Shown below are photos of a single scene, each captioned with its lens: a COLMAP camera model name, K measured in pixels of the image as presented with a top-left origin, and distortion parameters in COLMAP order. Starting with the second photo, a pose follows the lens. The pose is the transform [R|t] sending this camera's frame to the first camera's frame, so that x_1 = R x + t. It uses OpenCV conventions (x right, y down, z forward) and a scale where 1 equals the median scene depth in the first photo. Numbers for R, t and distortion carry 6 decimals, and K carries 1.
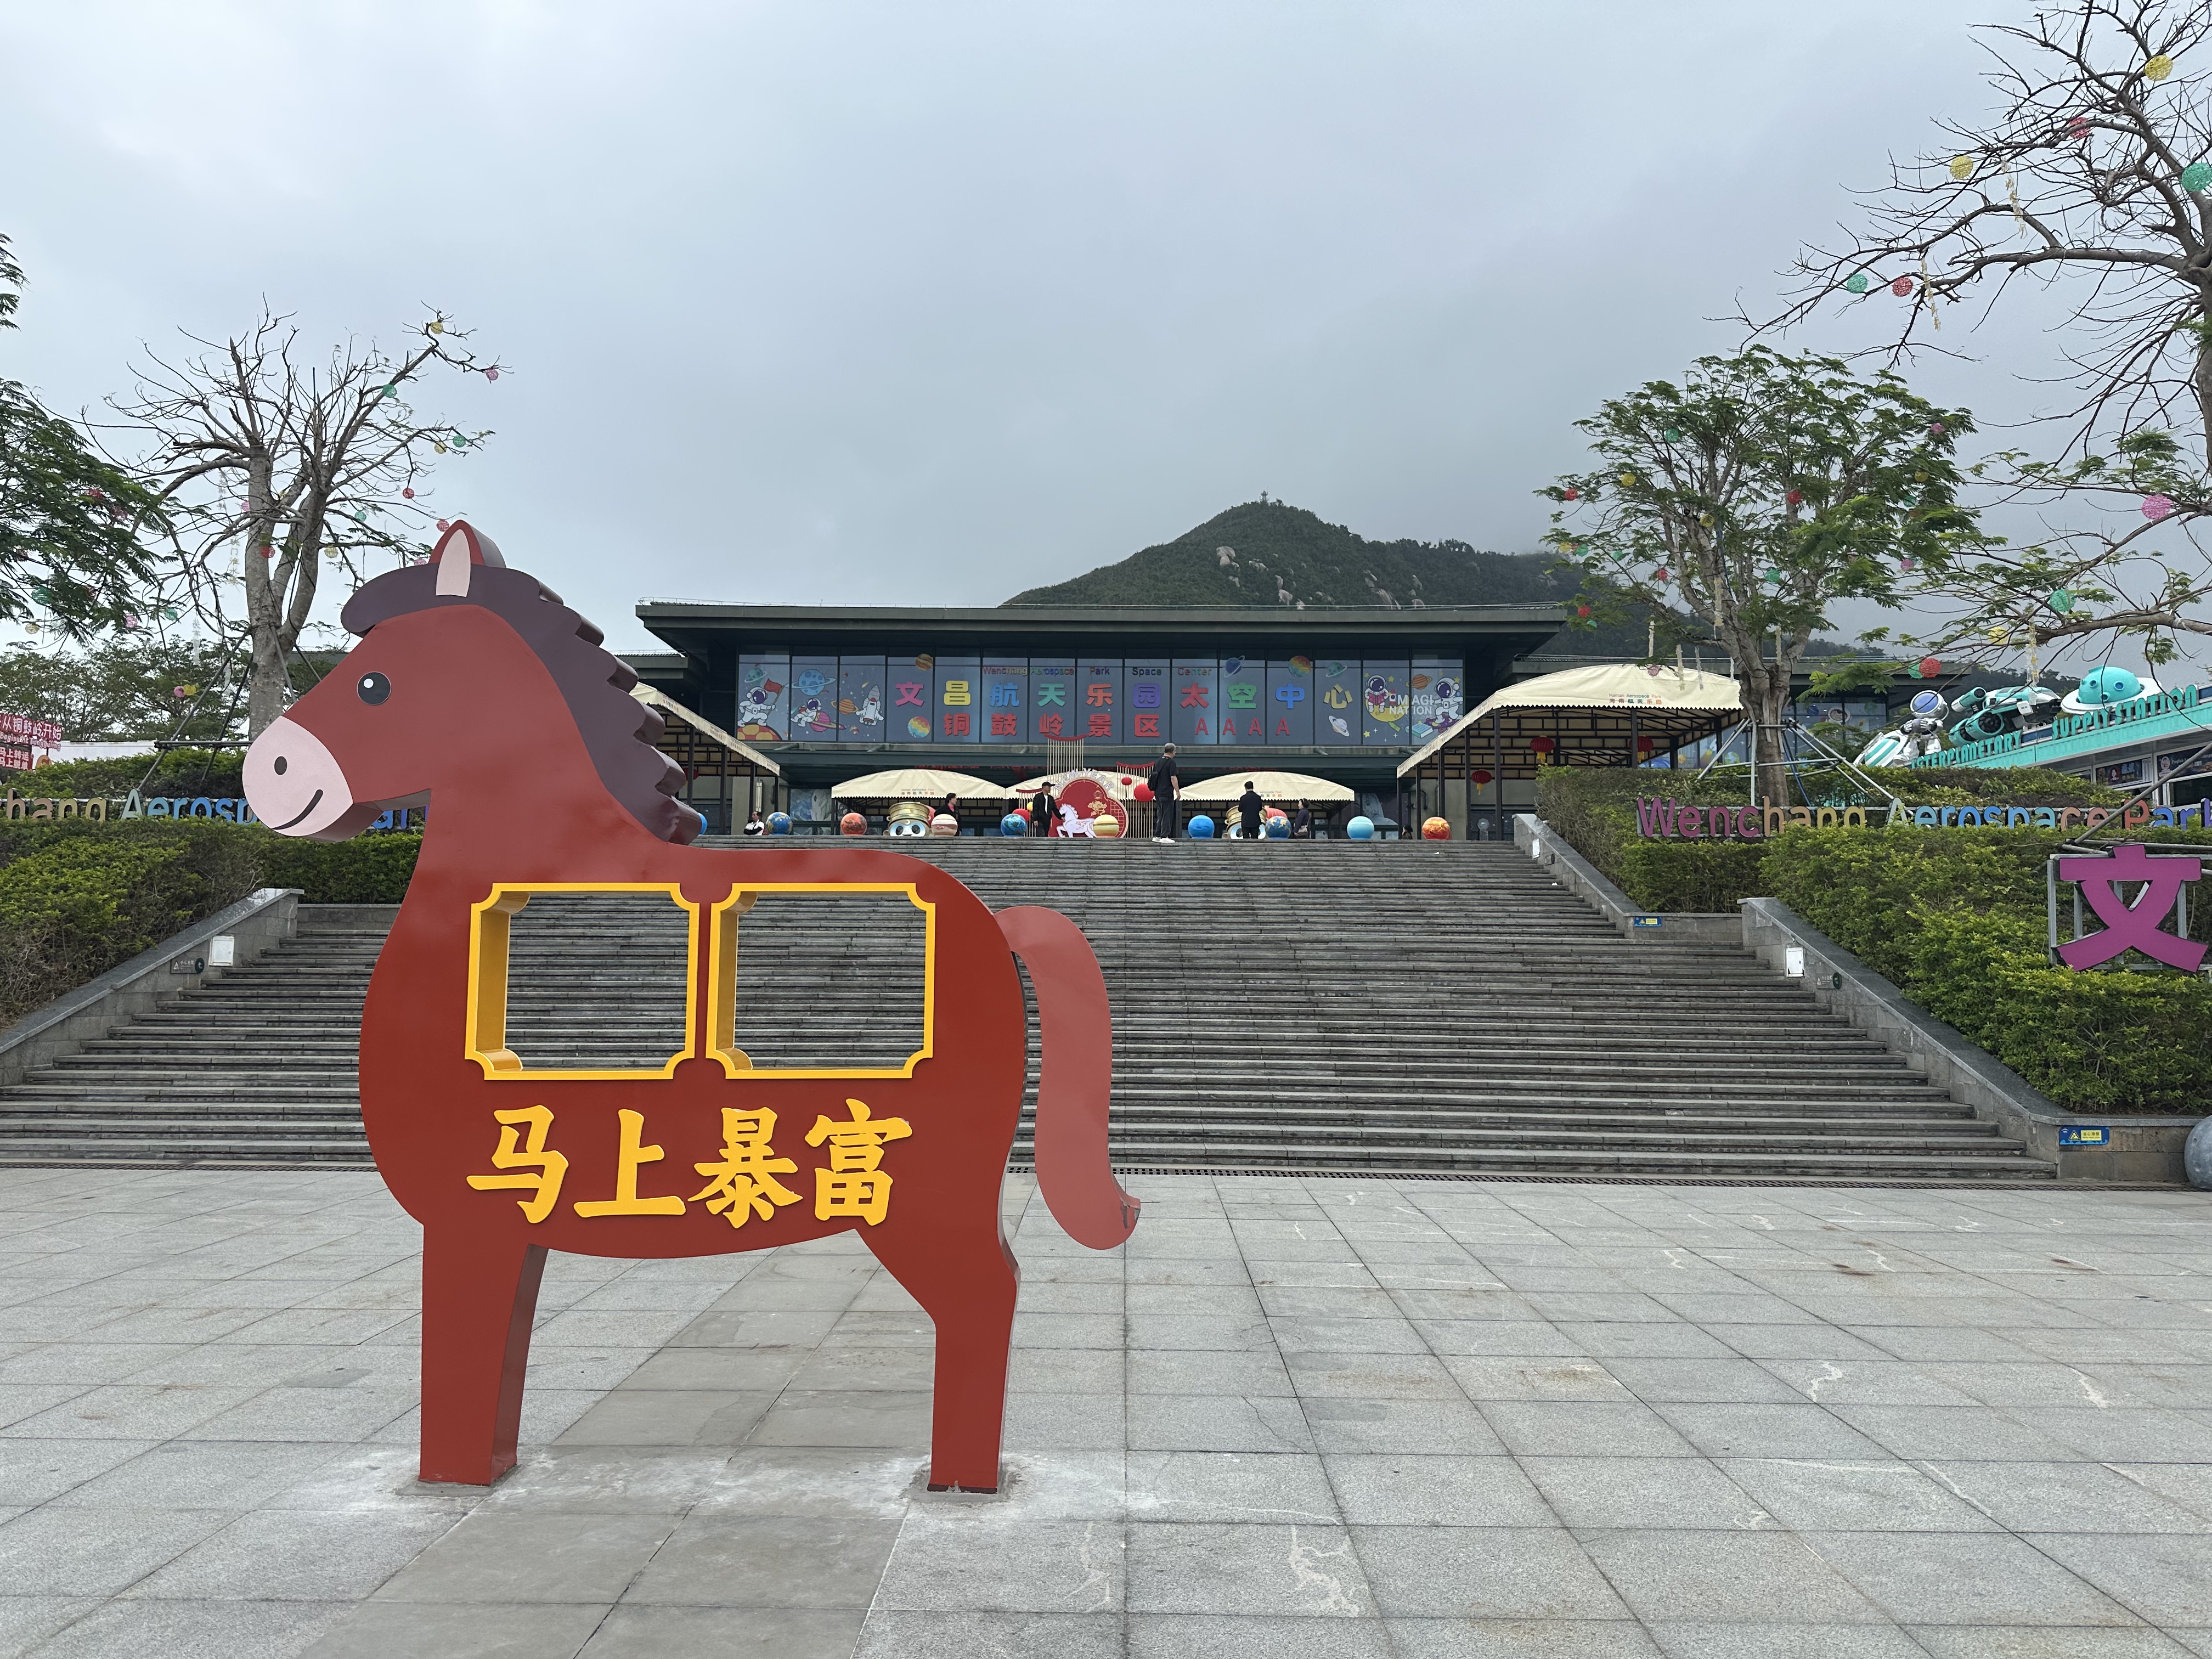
lens RADIAL K [[1542.9, 0, 1105.6], [0, 1542.9, 830.4], [0, 0, 1]] dist [-0.001128, -0.000161]
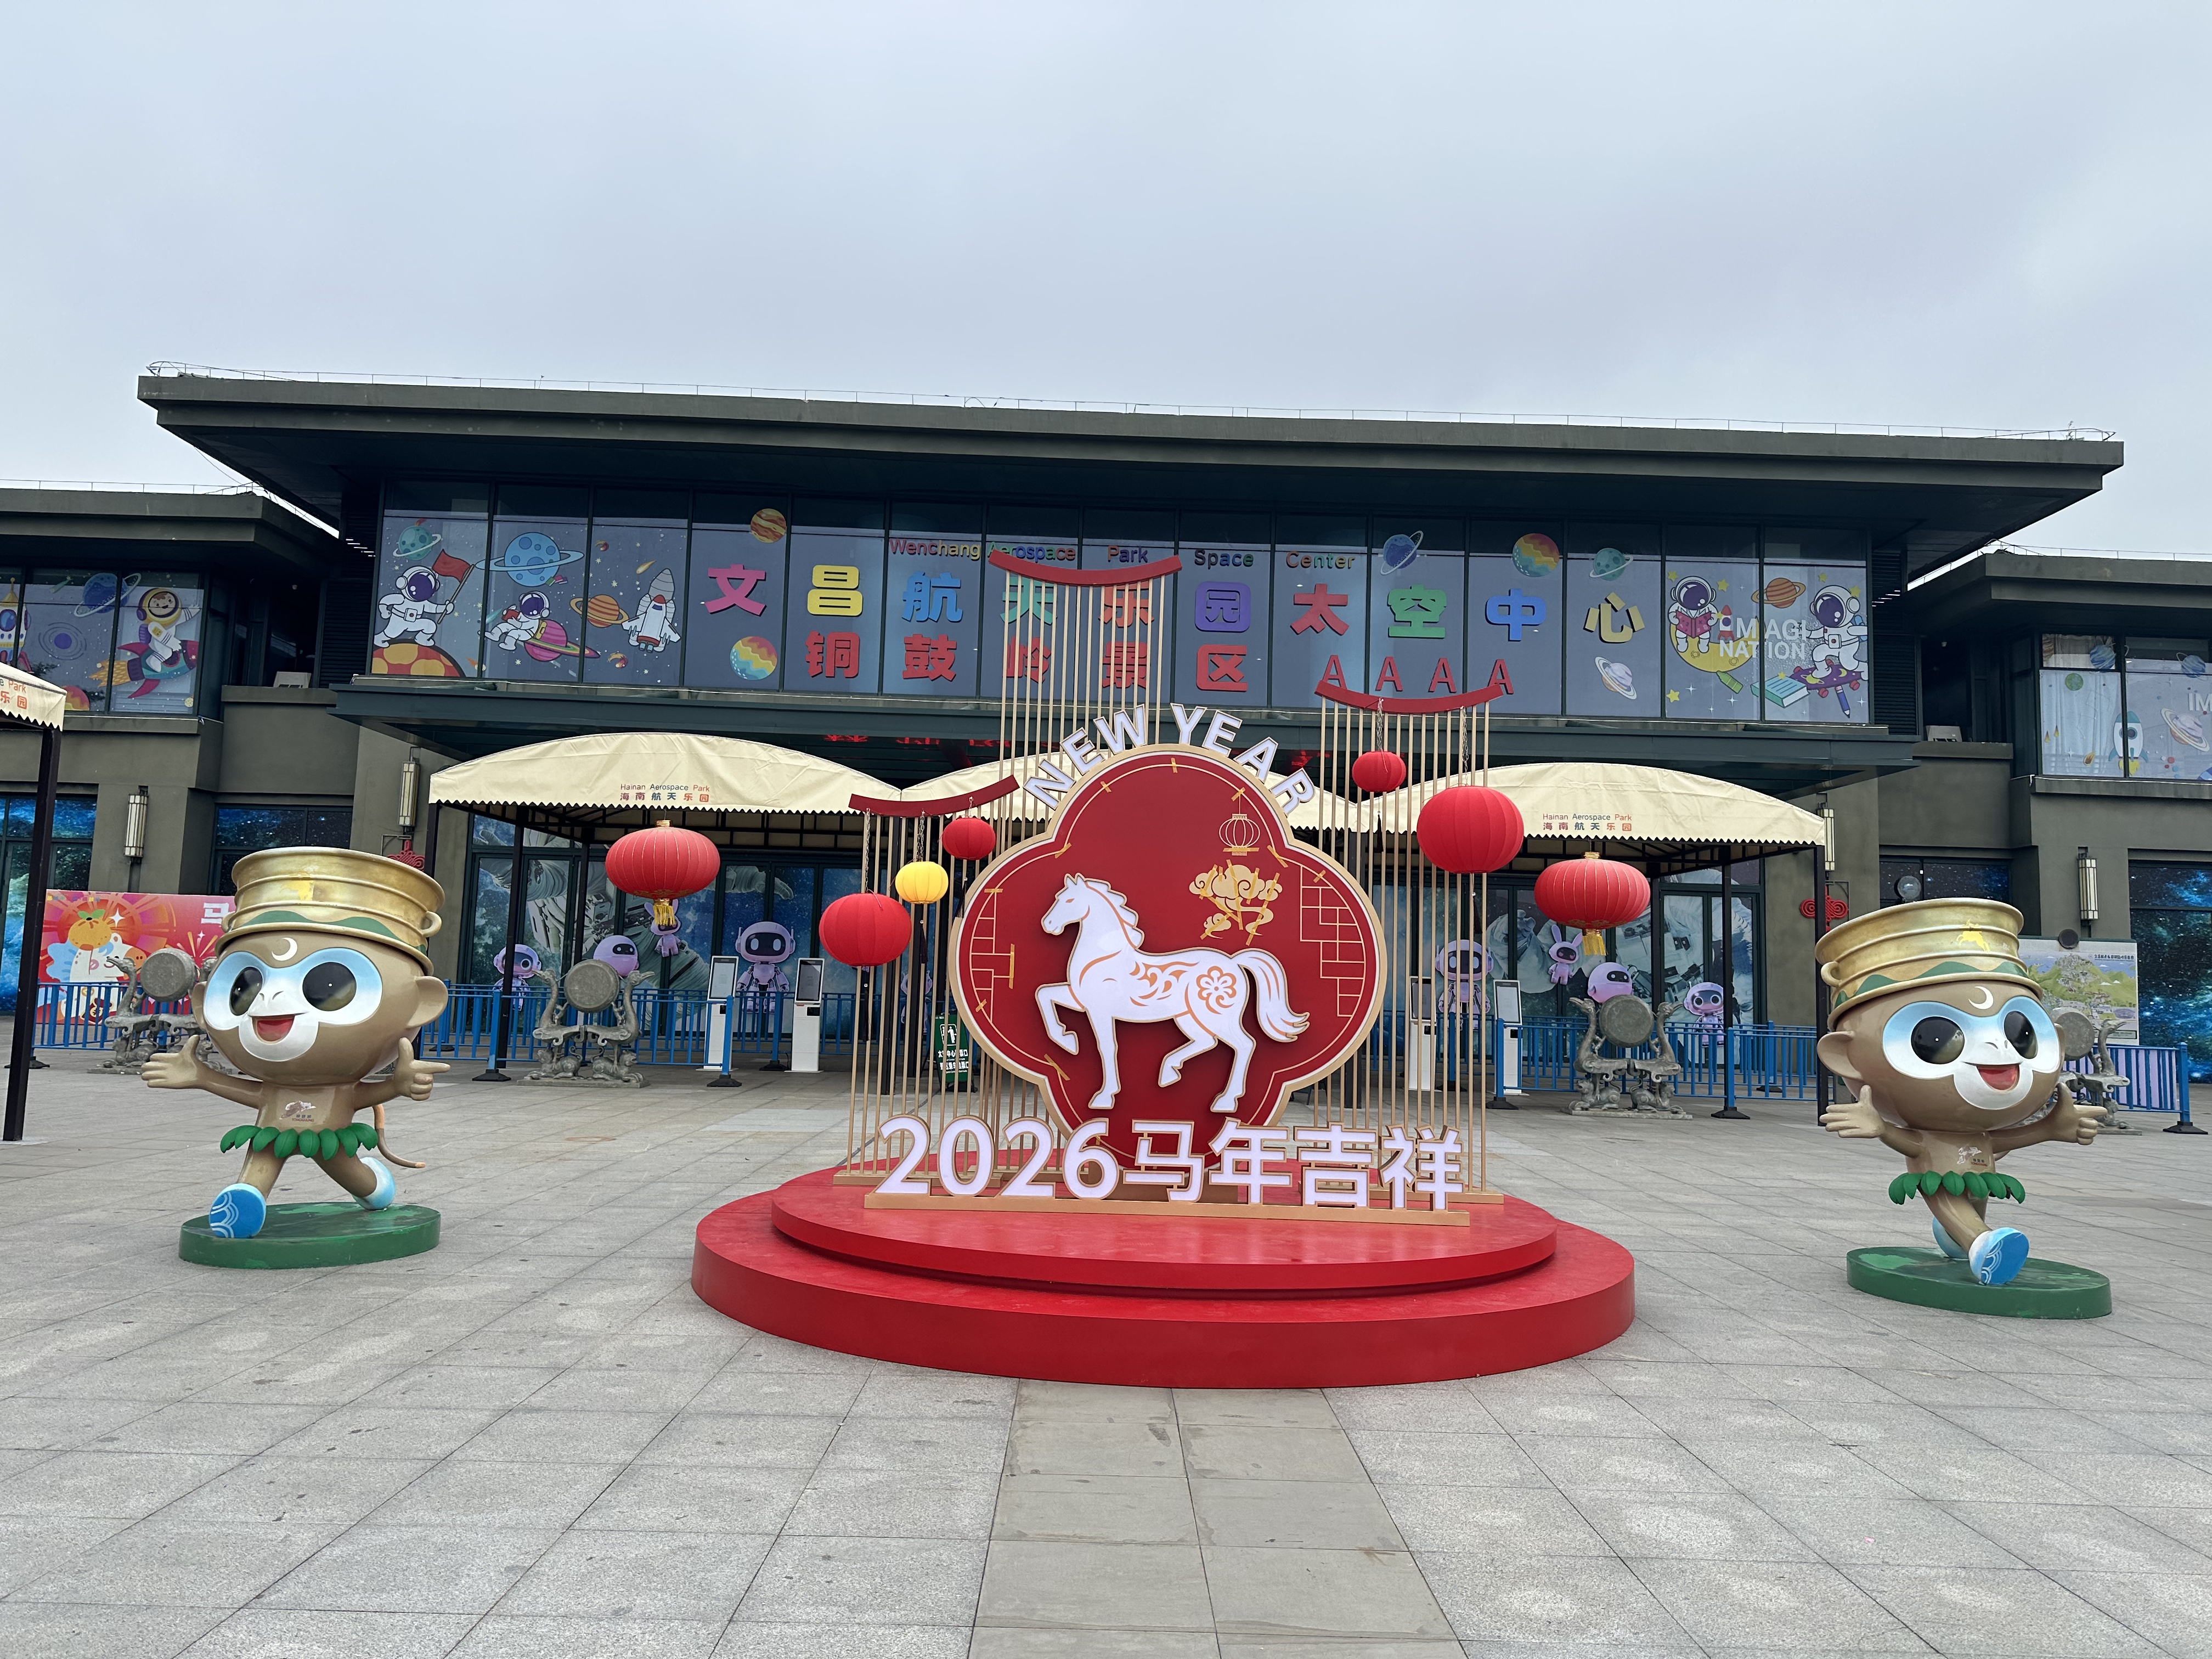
lens RADIAL K [[1542.9, 0, 1109.0], [0, 1542.9, 825.9], [0, 0, 1]] dist [-0.001128, -0.000161]
pose [[0.999538, 0.024592, 0.017864, -0.016841], [-0.024507, 0.999687, -0.004951, -0.014644], [-0.017980, 0.004511, 0.999828, 0.514977]]
